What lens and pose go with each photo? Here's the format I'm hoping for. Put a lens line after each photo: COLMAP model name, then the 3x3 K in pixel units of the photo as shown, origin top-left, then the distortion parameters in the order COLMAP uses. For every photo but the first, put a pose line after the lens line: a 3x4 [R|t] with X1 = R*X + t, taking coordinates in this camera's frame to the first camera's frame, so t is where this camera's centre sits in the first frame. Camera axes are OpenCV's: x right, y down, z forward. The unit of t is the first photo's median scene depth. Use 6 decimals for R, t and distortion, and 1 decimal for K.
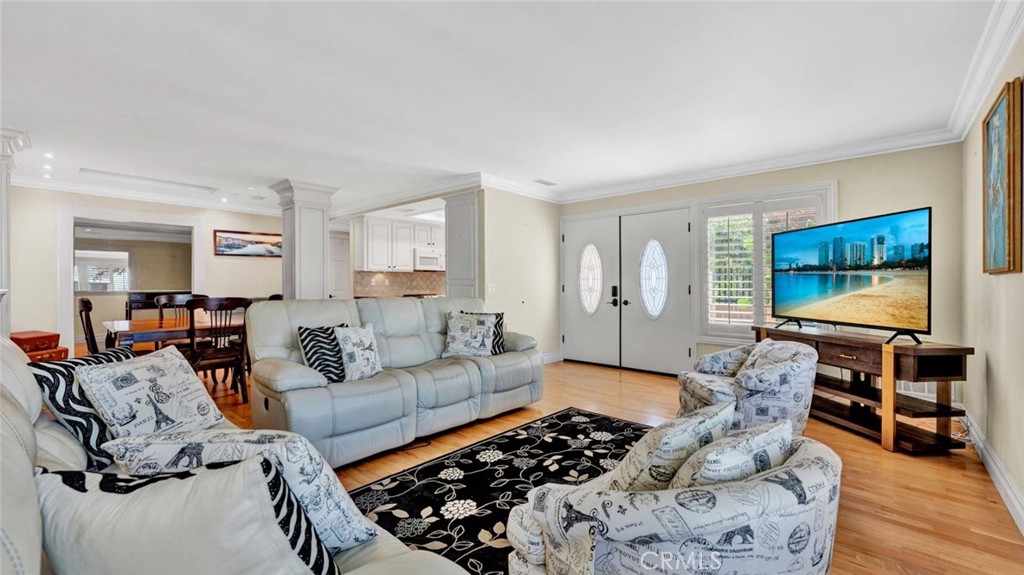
lens RADIAL K [[412.2, 0, 515.2], [0, 412.2, 289.1], [0, 0, 1]] dist [-0.010673, -0.000259]
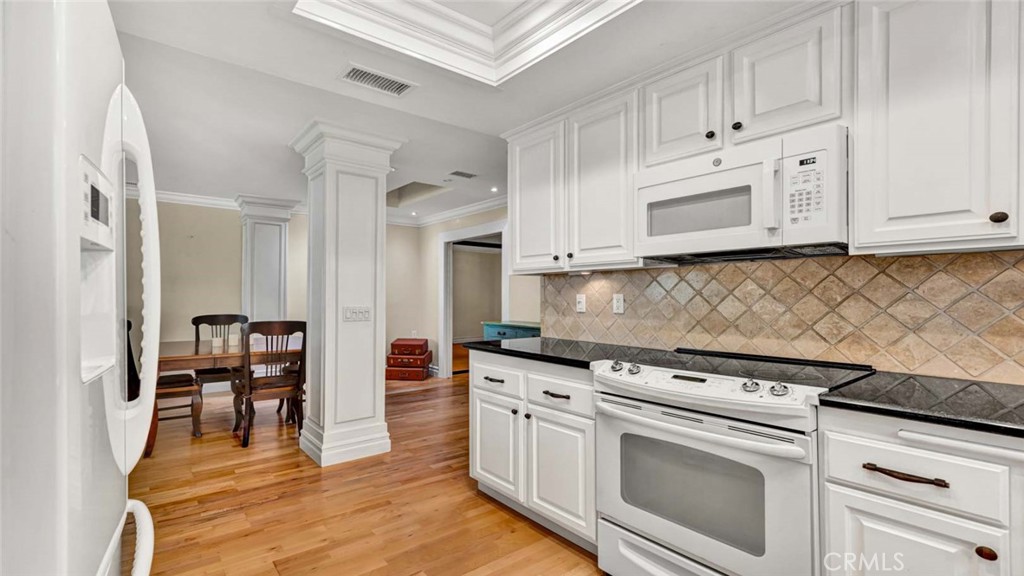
lens RADIAL K [[434.0, 0, 512.0], [0, 434.0, 288.0], [0, 0, 1]] dist [-0.000362, -0.000021]
pose [[-0.210161, -0.019008, -0.977482, 0.053238], [-0.014414, 0.999763, -0.016342, -0.023474], [0.977561, 0.010655, -0.210385, 1.083906]]
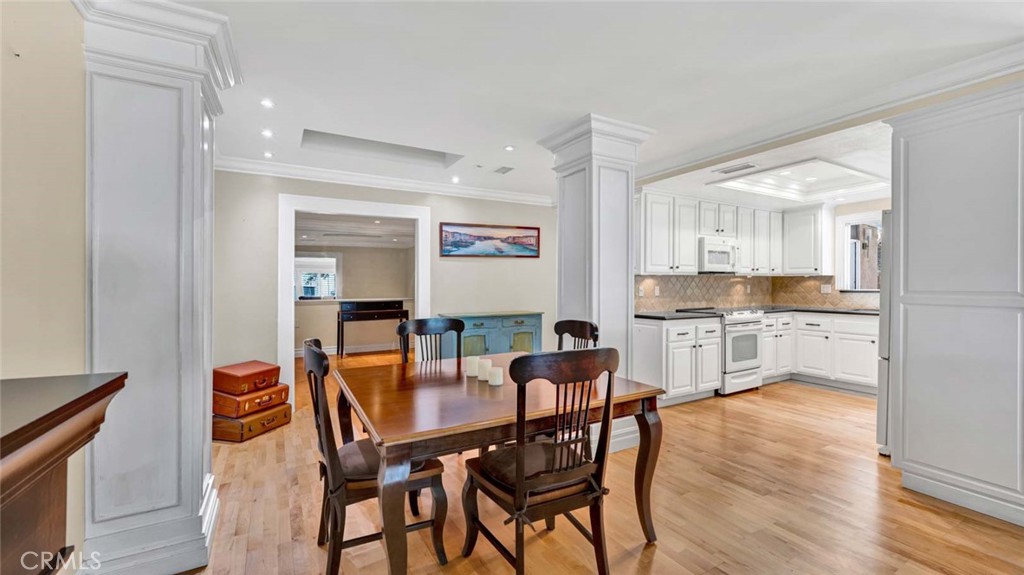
lens RADIAL K [[434.0, 0, 512.0], [0, 434.0, 287.5], [0, 0, 1]] dist [-0.000362, -0.000021]
pose [[0.936262, -0.003445, -0.351286, -0.311896], [0.000205, 0.999957, -0.009263, -0.016770], [0.351303, 0.008600, 0.936222, 0.283179]]
